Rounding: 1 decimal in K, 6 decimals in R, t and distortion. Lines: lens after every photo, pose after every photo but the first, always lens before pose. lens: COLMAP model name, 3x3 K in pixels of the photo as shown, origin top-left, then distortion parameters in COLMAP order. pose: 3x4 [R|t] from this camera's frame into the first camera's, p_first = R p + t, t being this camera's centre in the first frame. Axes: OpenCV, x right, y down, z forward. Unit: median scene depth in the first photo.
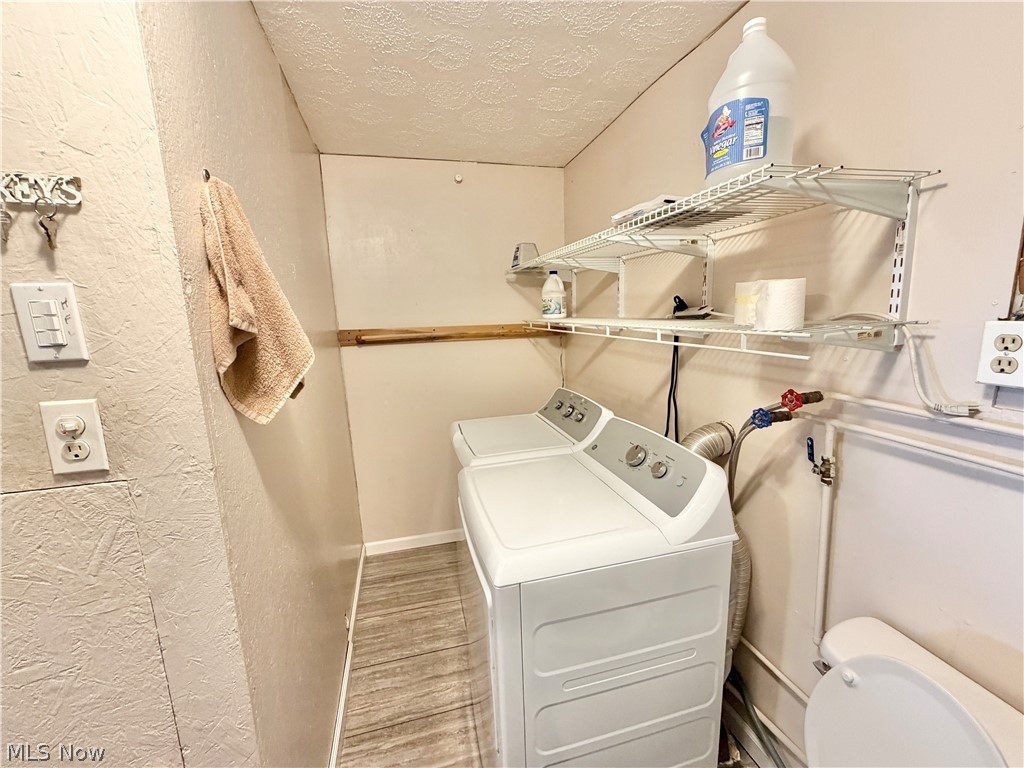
lens RADIAL K [[406.3, 0, 506.5], [0, 406.3, 384.6], [0, 0, 1]] dist [-0.000965, 0.000692]
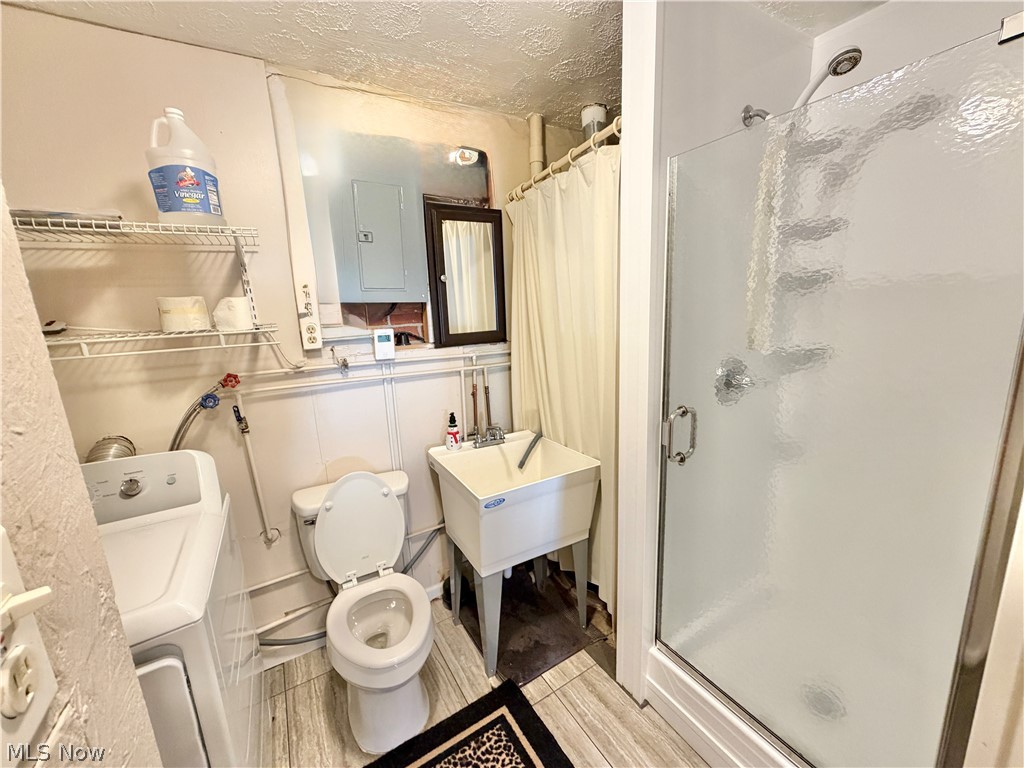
lens RADIAL K [[406.3, 0, 511.6], [0, 406.3, 383.3], [0, 0, 1]] dist [-0.000965, 0.000692]
pose [[-0.274189, -0.148706, 0.950109, -0.968654], [0.222156, 0.951455, 0.213027, -0.038527], [-0.935664, 0.269482, -0.227843, 0.409569]]
